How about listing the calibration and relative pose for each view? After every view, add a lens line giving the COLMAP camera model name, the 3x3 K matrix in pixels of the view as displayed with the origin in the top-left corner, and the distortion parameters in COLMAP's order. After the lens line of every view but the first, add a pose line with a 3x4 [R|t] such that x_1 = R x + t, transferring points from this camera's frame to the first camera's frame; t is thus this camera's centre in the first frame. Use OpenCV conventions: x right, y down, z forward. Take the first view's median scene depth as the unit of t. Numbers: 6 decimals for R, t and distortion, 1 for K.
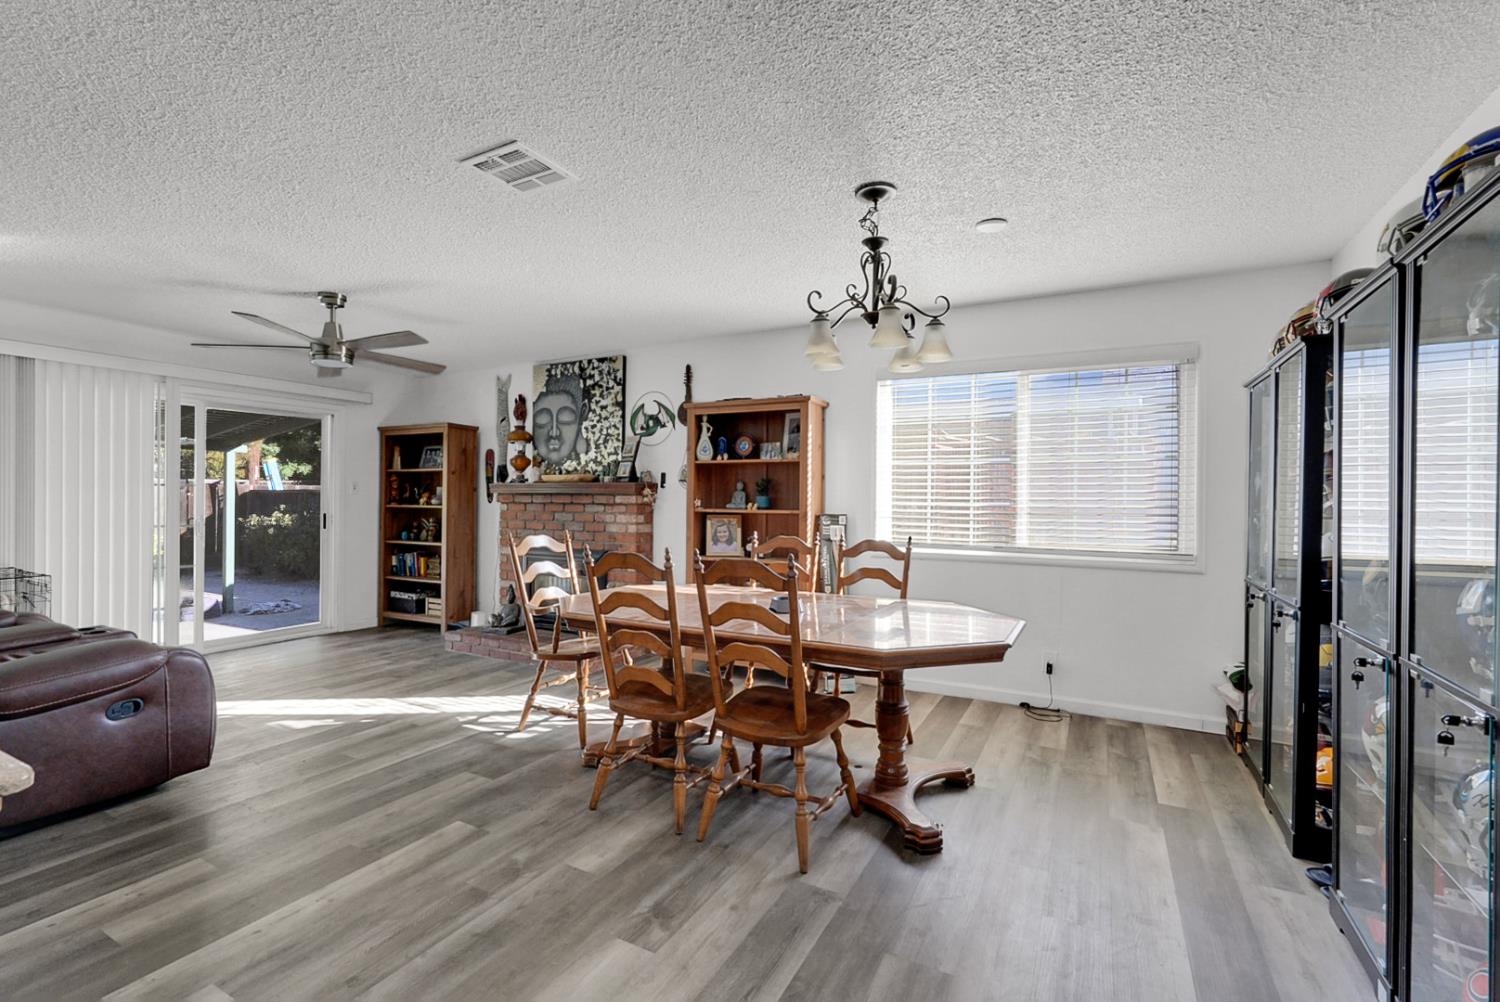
lens RADIAL K [[656.5, 0, 746.9], [0, 656.5, 497.0], [0, 0, 1]] dist [-0.015970, 0.006734]
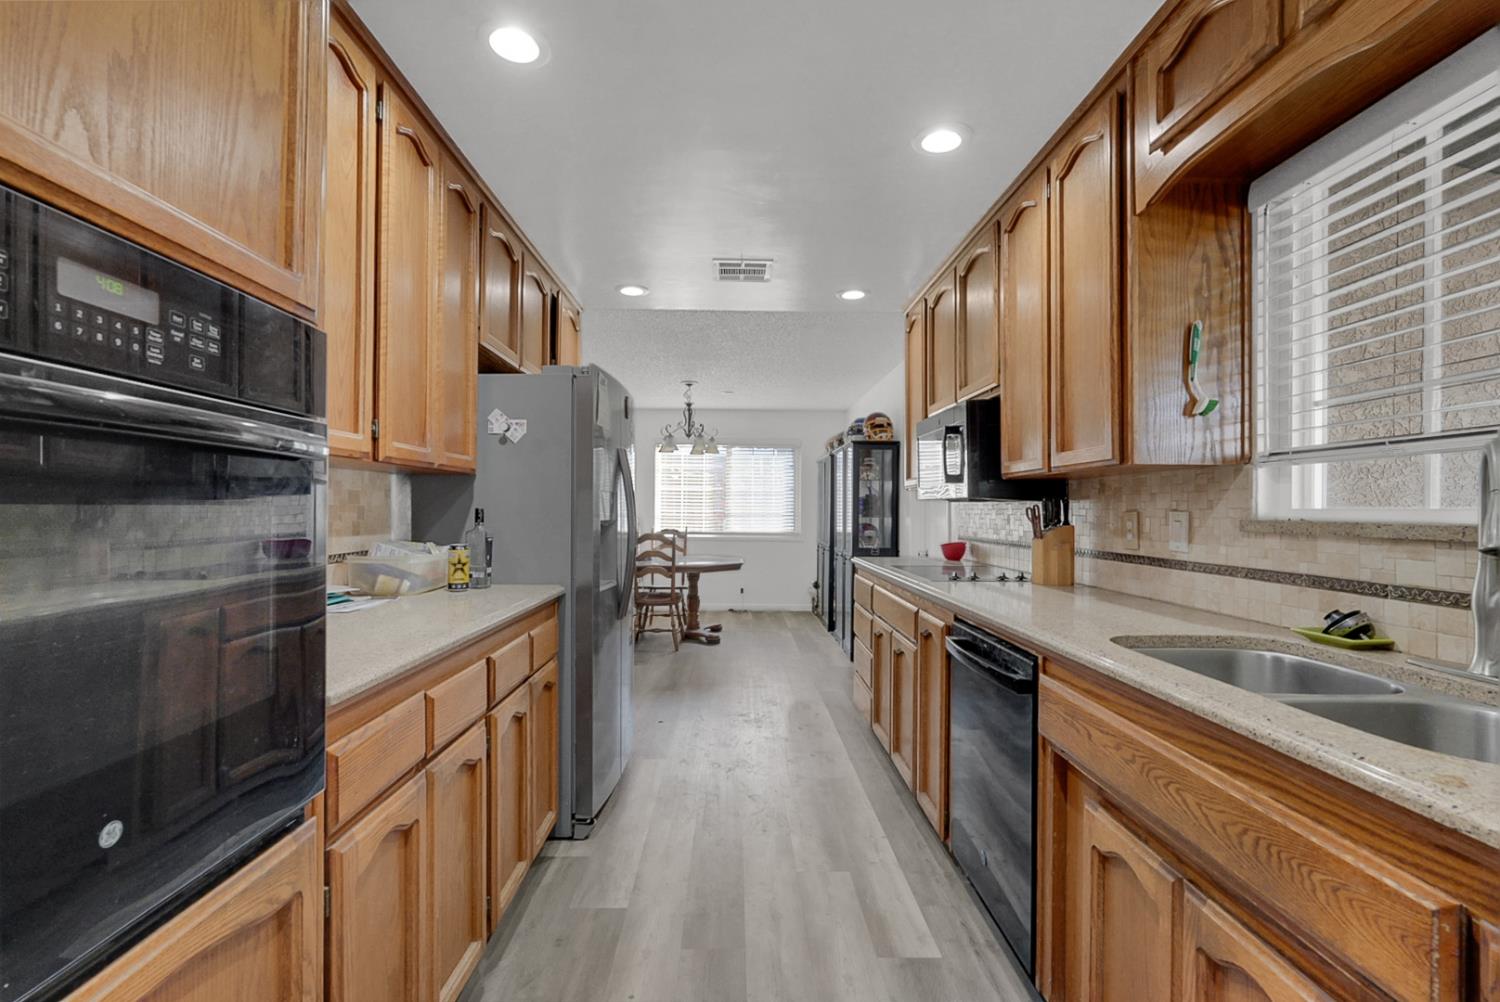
lens RADIAL K [[656.5, 0, 747.9], [0, 656.5, 501.9], [0, 0, 1]] dist [-0.015970, 0.006734]
pose [[0.871245, 0.000327, 0.490849, -0.457655], [0.004194, 0.999958, -0.008111, -0.001228], [-0.490831, 0.009125, 0.871207, -0.696021]]
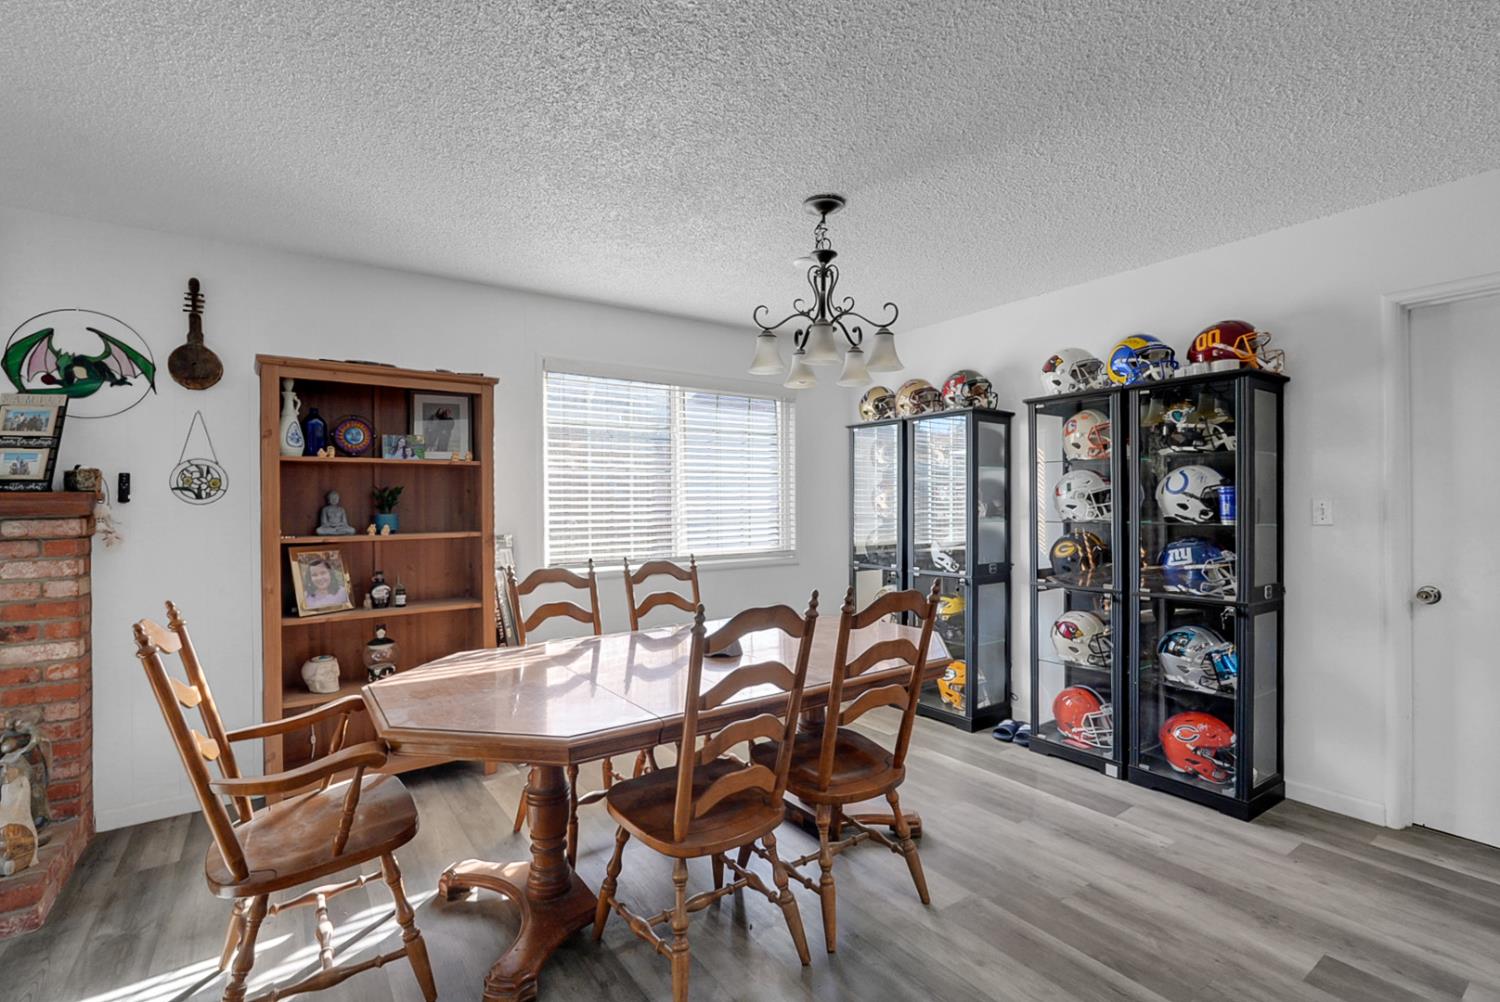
lens RADIAL K [[656.5, 0, 745.8], [0, 656.5, 512.6], [0, 0, 1]] dist [-0.015970, 0.006734]
pose [[0.447908, -0.023226, 0.893778, -0.406977], [0.015691, 0.999713, 0.018115, -0.008682], [-0.893942, 0.005911, 0.448144, 0.372322]]
